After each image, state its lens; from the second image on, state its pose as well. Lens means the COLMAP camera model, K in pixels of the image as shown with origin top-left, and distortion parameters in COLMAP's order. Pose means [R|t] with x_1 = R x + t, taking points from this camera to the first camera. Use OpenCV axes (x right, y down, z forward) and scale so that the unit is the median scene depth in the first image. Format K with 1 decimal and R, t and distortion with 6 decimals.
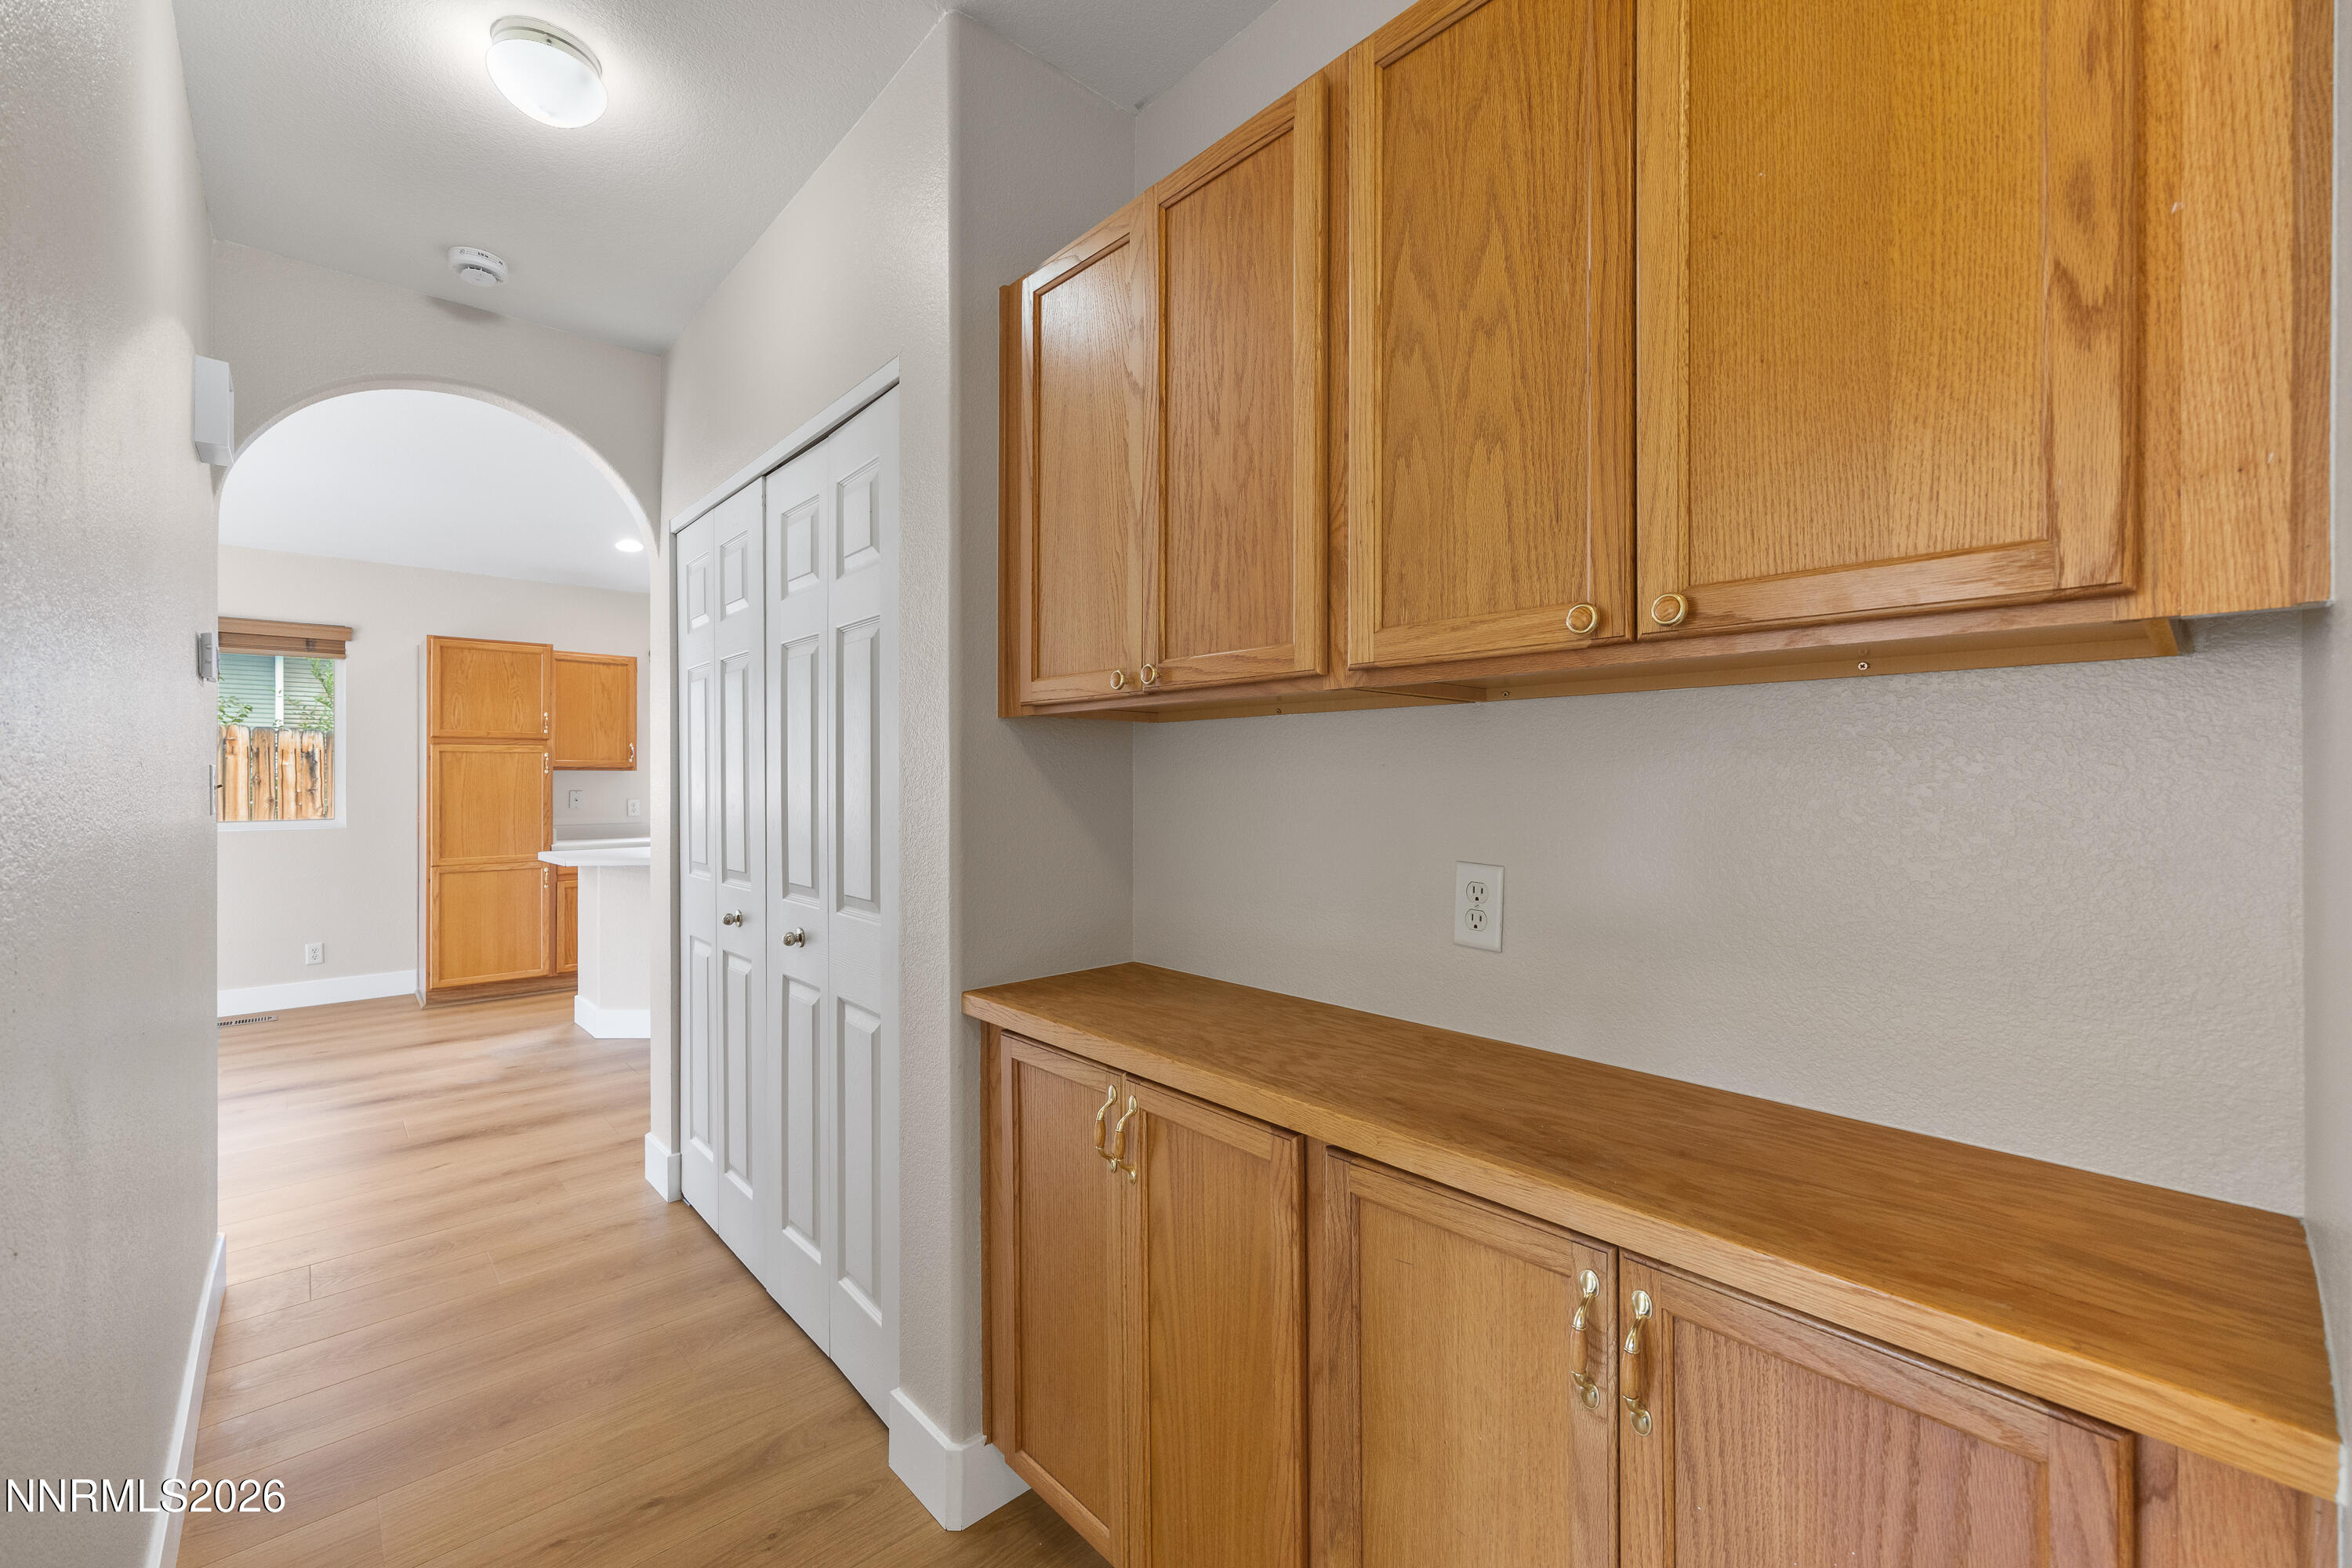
lens RADIAL K [[955.9, 0, 1175.4], [0, 955.9, 784.1], [0, 0, 1]] dist [-0.001556, 0.000657]
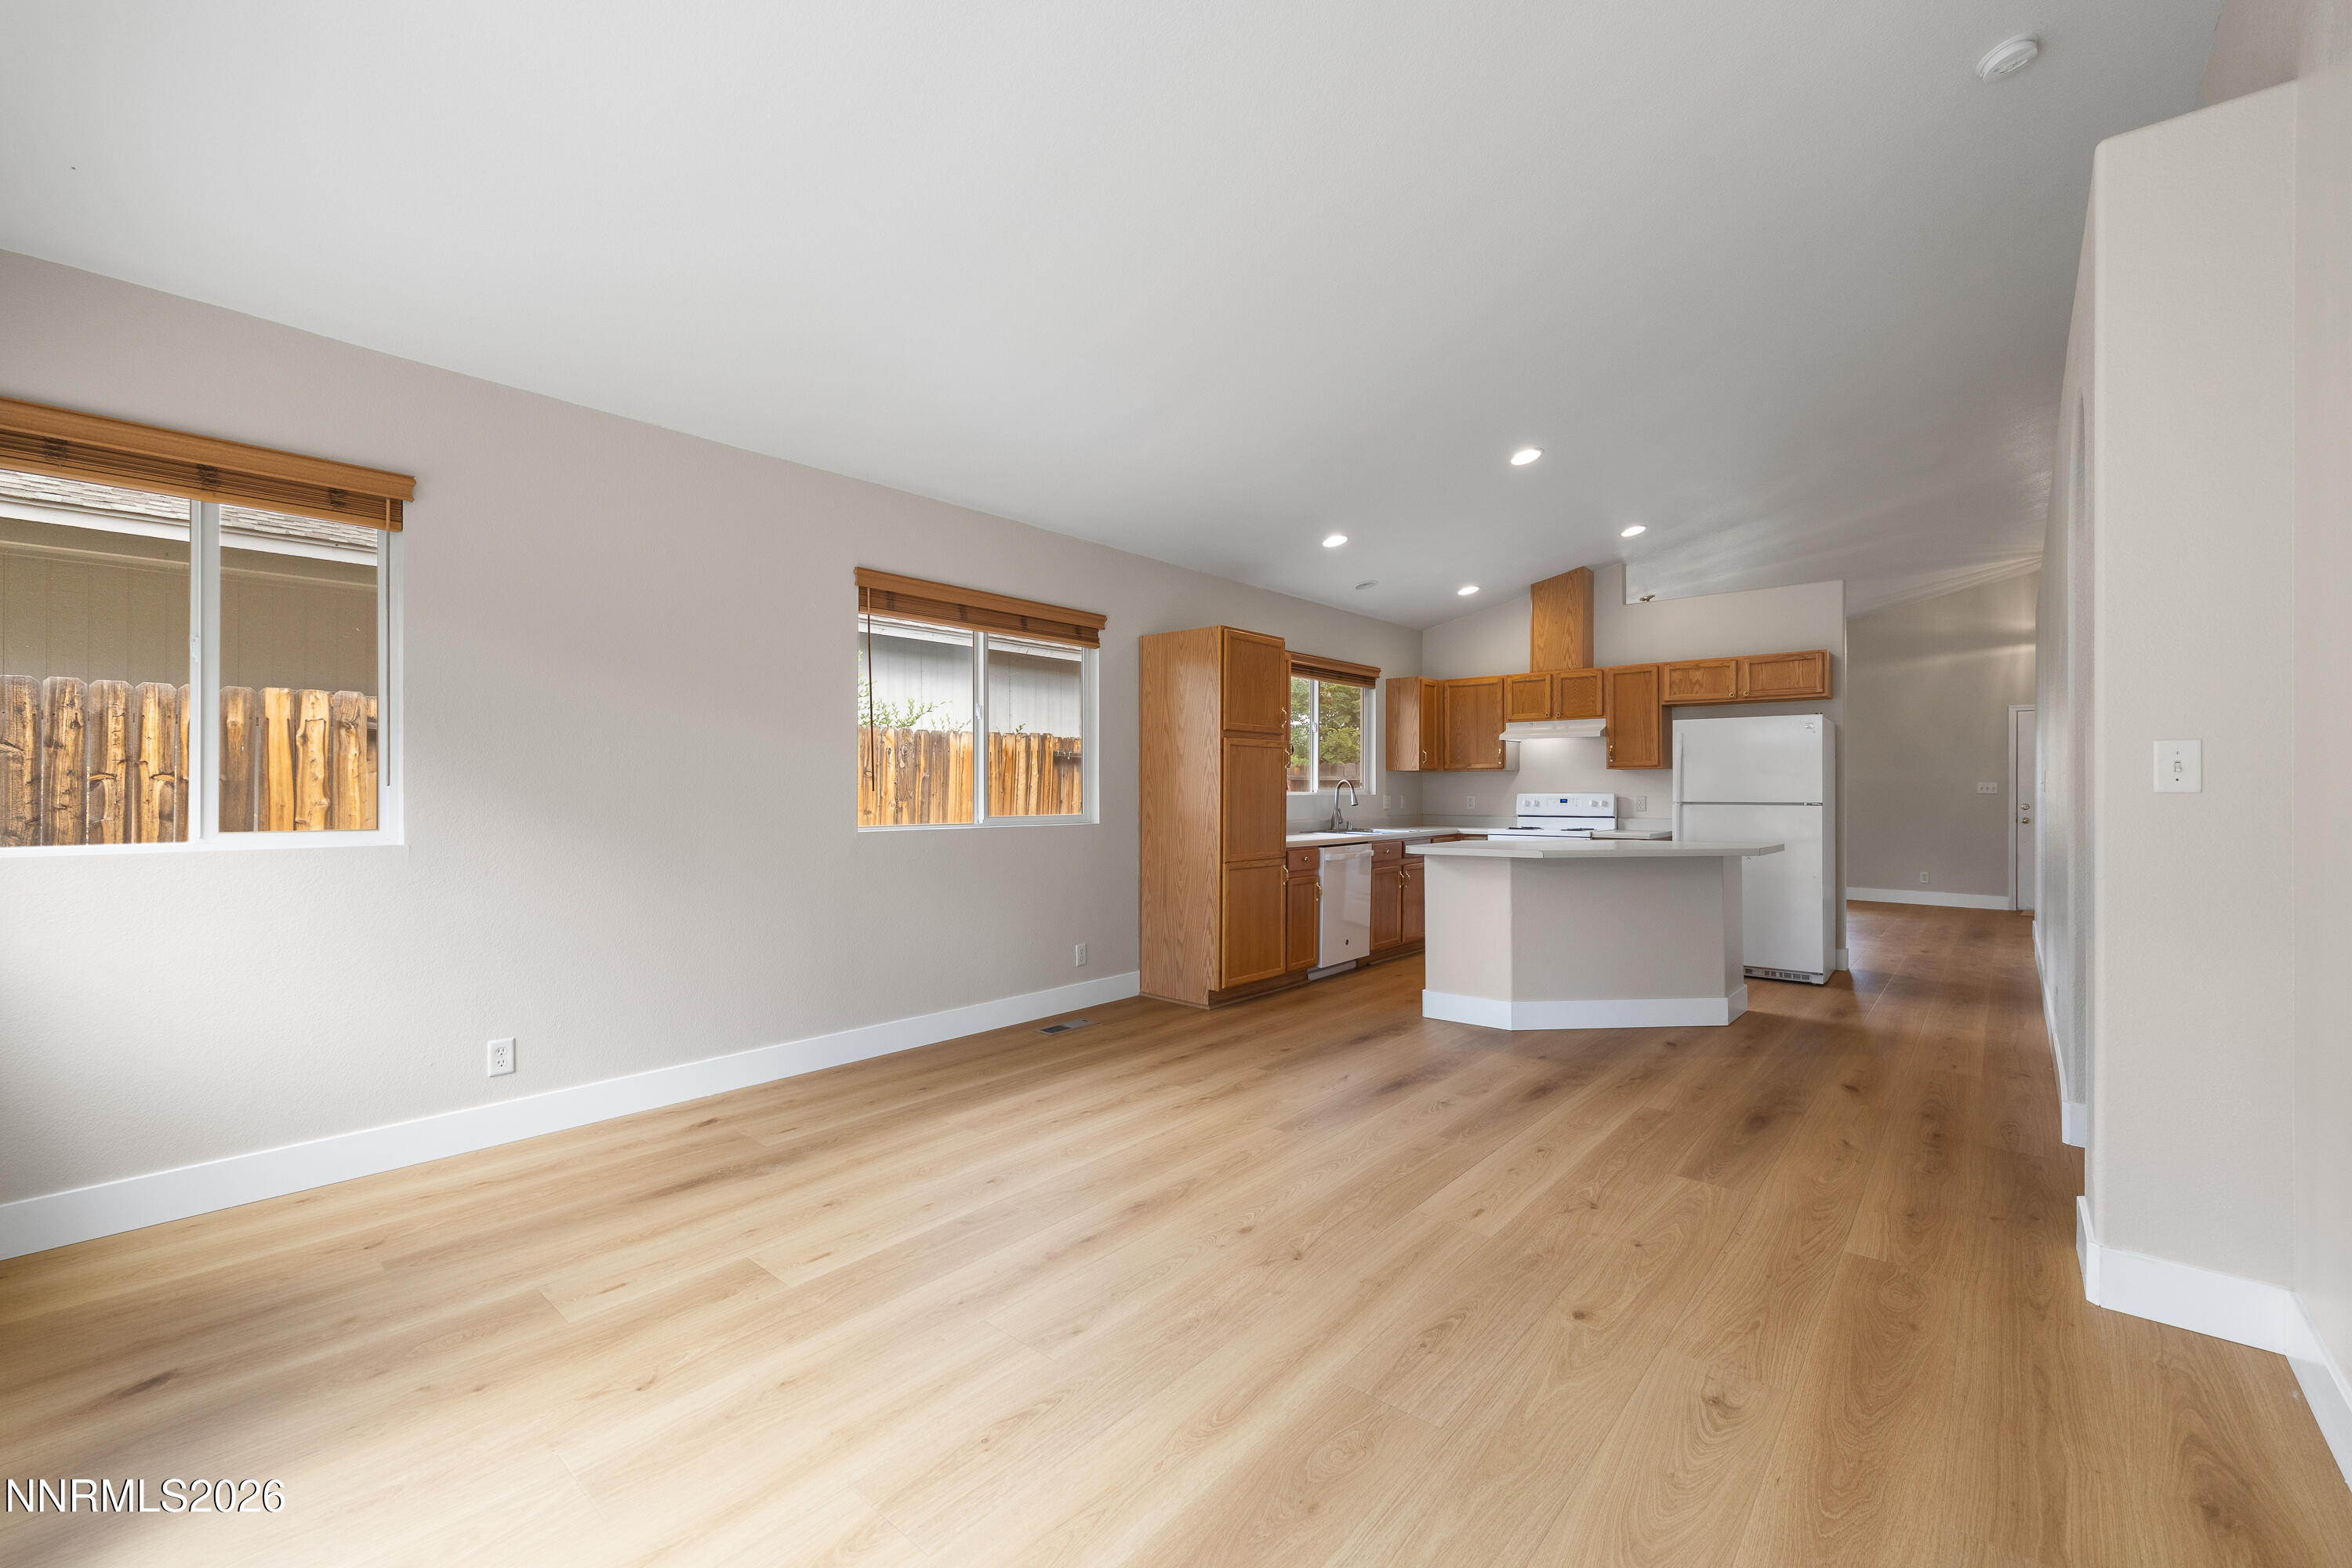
lens RADIAL K [[955.9, 0, 1174.9], [0, 955.9, 791.1], [0, 0, 1]] dist [-0.001556, 0.000657]
pose [[0.992801, -0.000524, 0.119775, -0.937196], [0.000302, 0.999998, 0.001872, 0.011081], [-0.119776, -0.001822, 0.992799, 0.039141]]
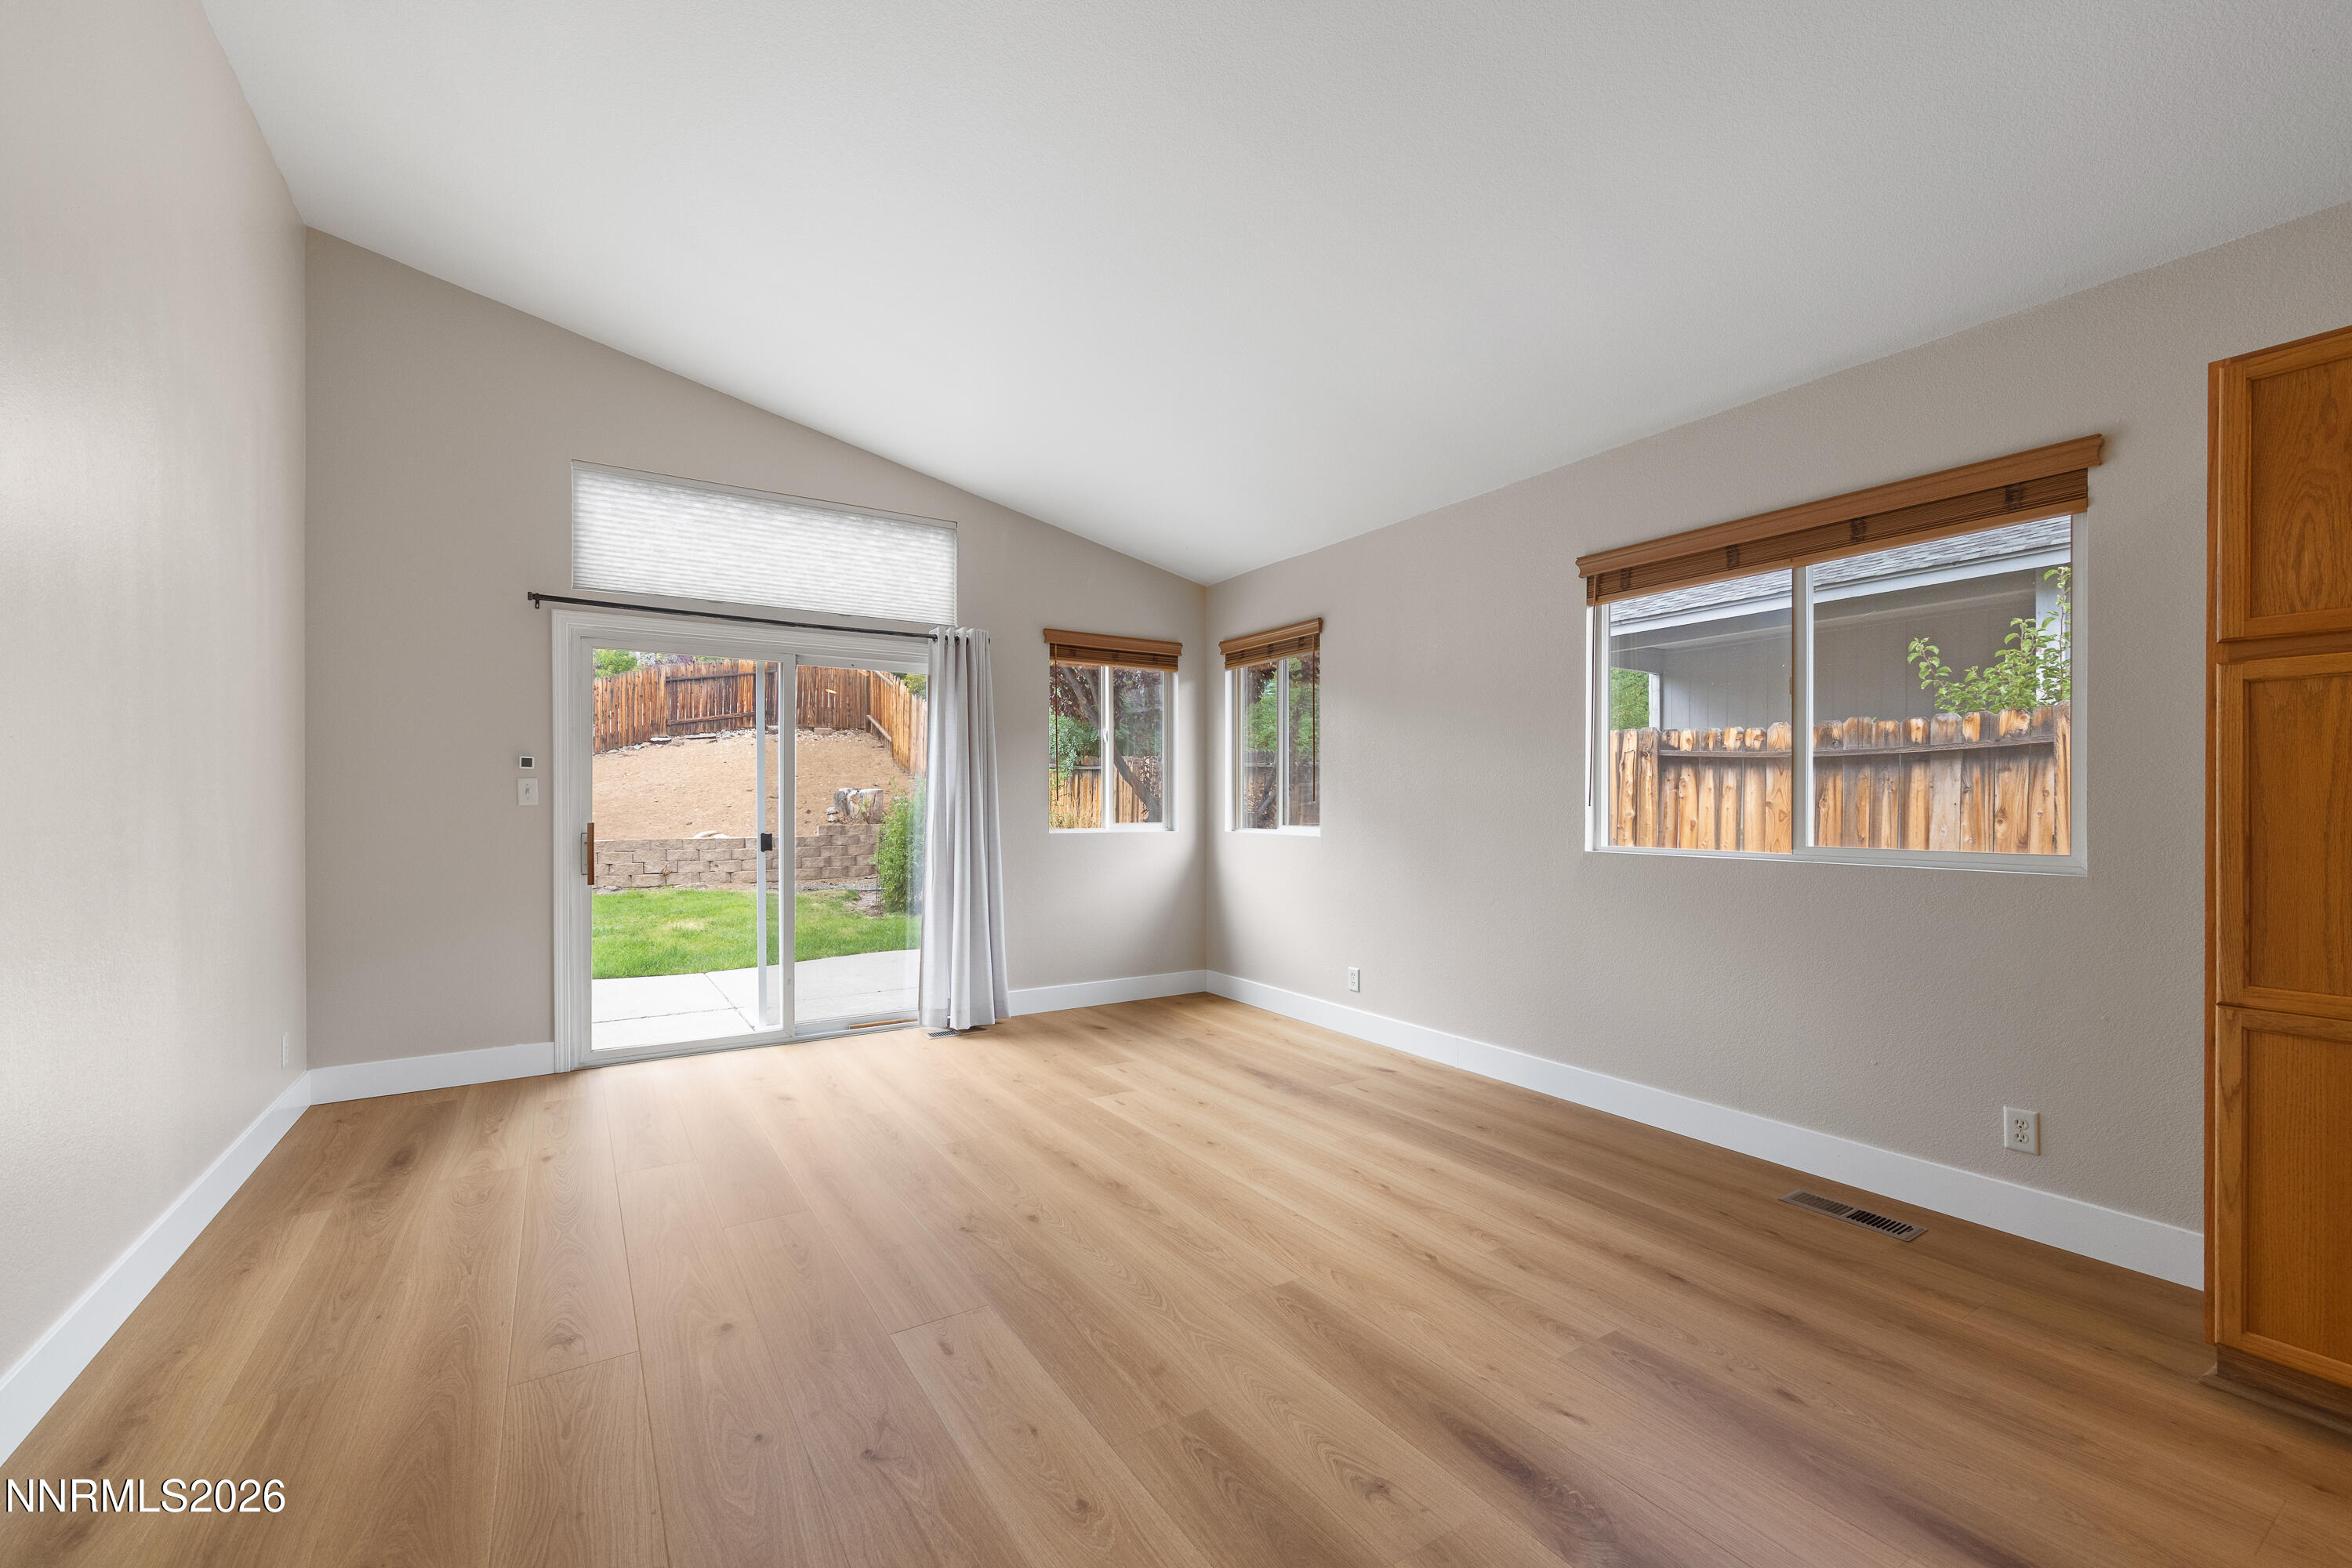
lens RADIAL K [[955.9, 0, 1177.2], [0, 955.9, 814.0], [0, 0, 1]] dist [-0.001556, 0.000657]
pose [[-0.161715, 0.011815, -0.986767, -0.358392], [-0.000516, 0.999927, 0.012057, 0.010242], [0.986837, 0.002459, -0.161697, 0.666313]]
